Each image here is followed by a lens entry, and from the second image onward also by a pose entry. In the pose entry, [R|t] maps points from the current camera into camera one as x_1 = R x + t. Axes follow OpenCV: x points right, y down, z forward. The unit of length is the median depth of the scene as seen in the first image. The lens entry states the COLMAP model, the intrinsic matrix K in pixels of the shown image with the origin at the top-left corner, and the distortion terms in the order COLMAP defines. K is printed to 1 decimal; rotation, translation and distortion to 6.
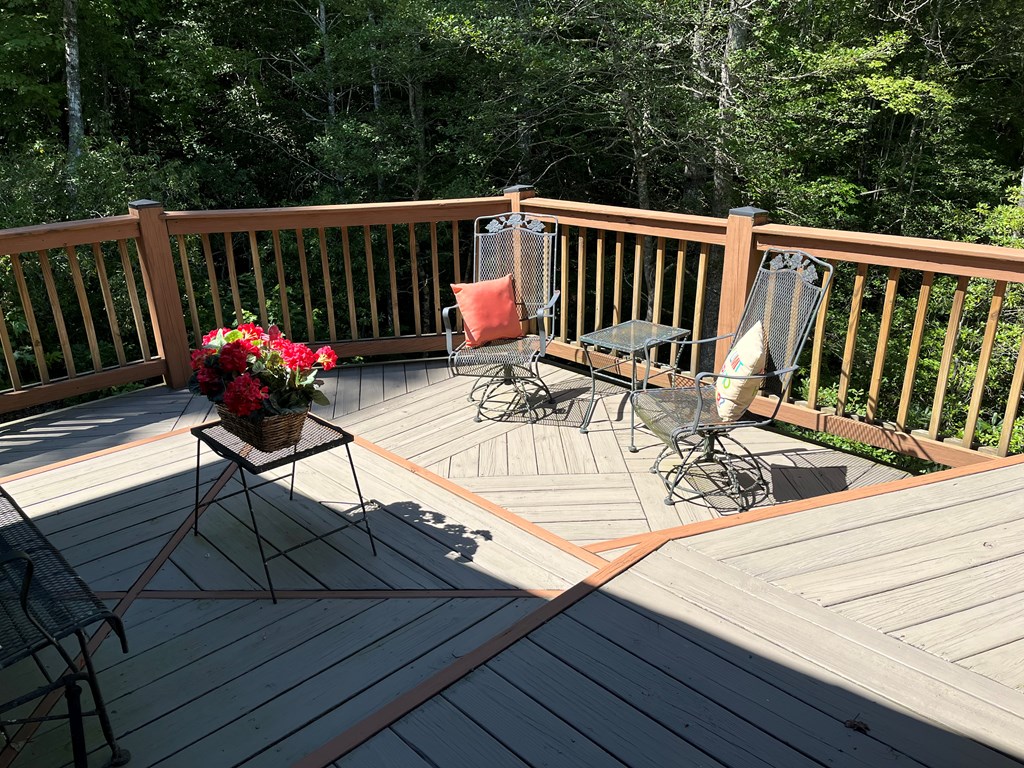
lens RADIAL K [[770.8, 0, 512.0], [0, 770.8, 384.0], [0, 0, 1]] dist [0.079211, -0.110982]
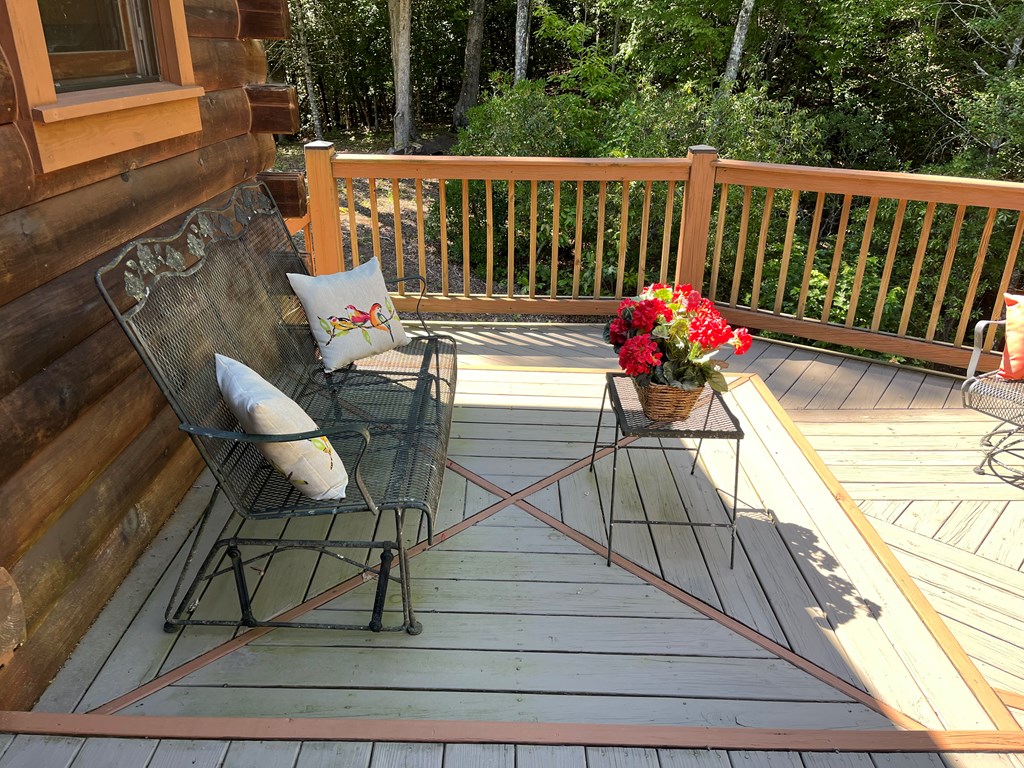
lens RADIAL K [[770.8, 0, 512.0], [0, 770.8, 384.0], [0, 0, 1]] dist [0.079211, -0.110982]
pose [[0.706794, 0.302826, -0.639327, 0.141142], [-0.265195, 0.951261, 0.157397, -0.050244], [0.655831, 0.058299, 0.752653, 0.139736]]
